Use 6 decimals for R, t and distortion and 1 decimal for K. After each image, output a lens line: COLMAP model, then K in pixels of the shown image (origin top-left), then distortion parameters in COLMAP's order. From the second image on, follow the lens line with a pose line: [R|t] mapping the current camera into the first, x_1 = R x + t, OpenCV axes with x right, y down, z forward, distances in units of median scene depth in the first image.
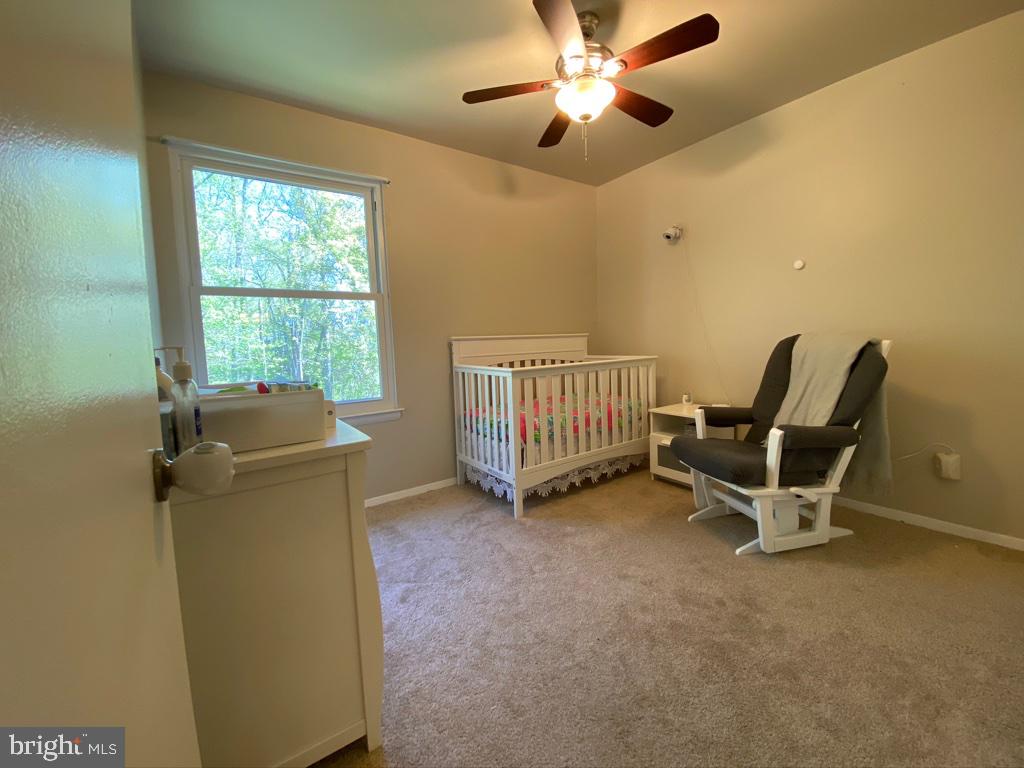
lens RADIAL K [[409.1, 0, 518.4], [0, 409.1, 379.3], [0, 0, 1]] dist [0.014307, -0.015672]
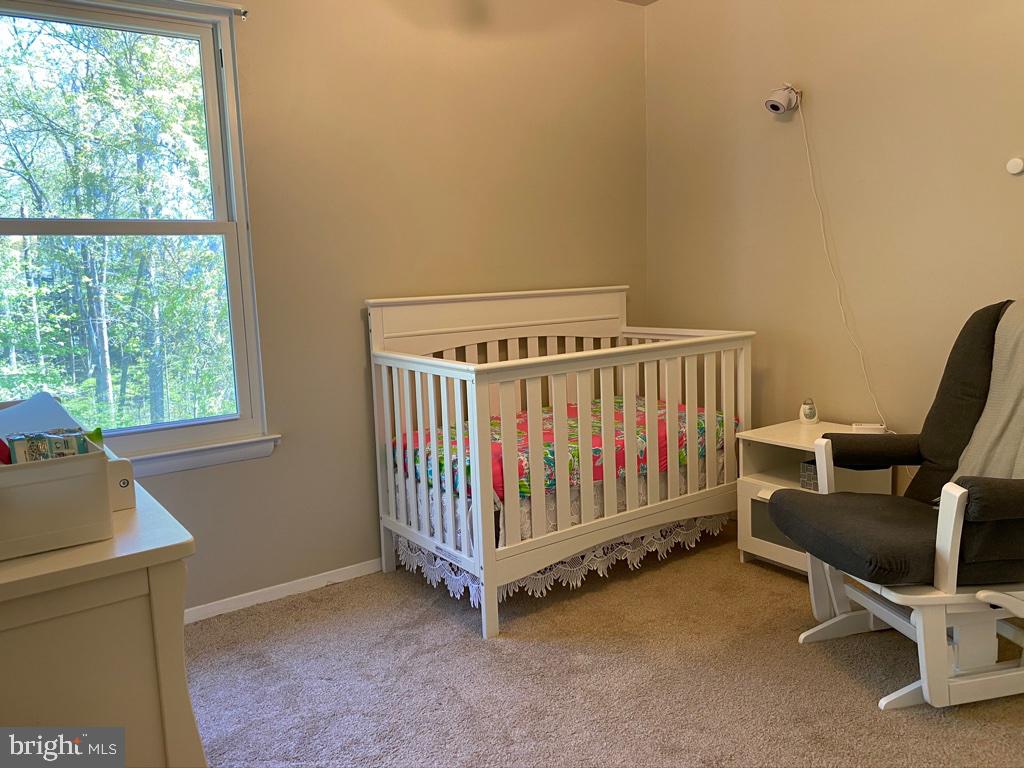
lens RADIAL K [[779.4, 0, 508.1], [0, 779.4, 381.0], [0, 0, 1]] dist [-0.006360, 0.014657]
pose [[0.999930, -0.005406, -0.010532, 0.034598], [0.005851, 0.999069, 0.042744, -0.045044], [0.010291, -0.042803, 0.999031, -0.023033]]
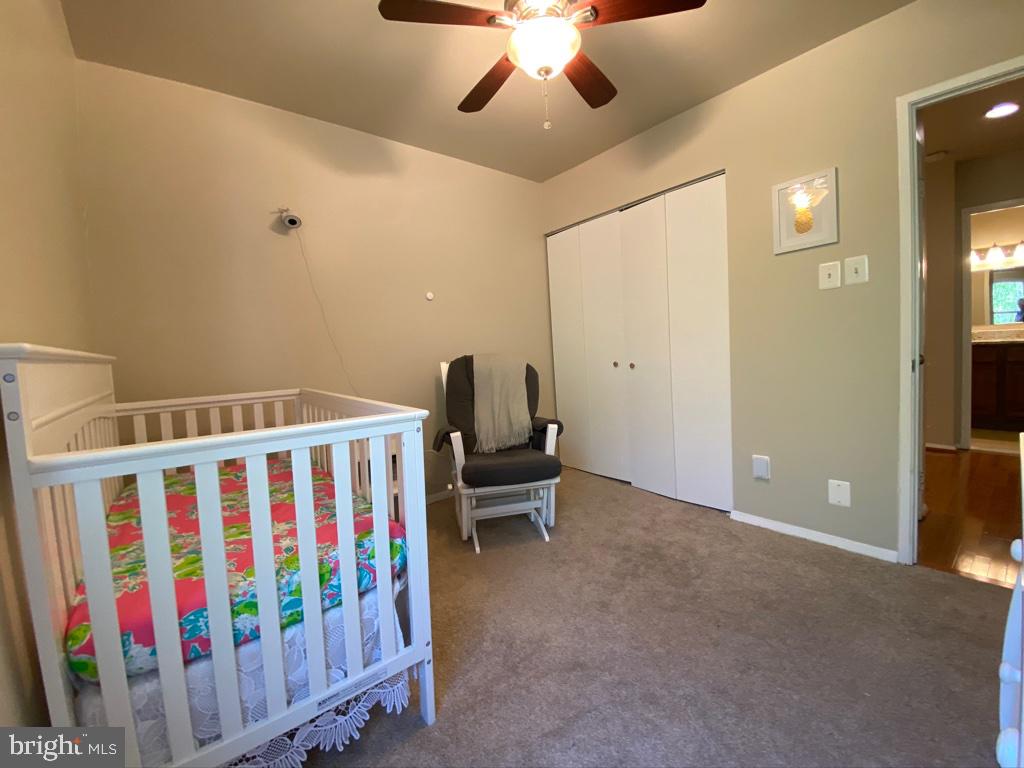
lens RADIAL K [[409.1, 0, 518.4], [0, 409.1, 379.3], [0, 0, 1]] dist [0.014307, -0.015672]
pose [[-0.068476, -0.027934, 0.997262, -0.454289], [0.121806, 0.991896, 0.036147, -0.060153], [-0.990189, 0.123947, -0.064519, 0.834083]]
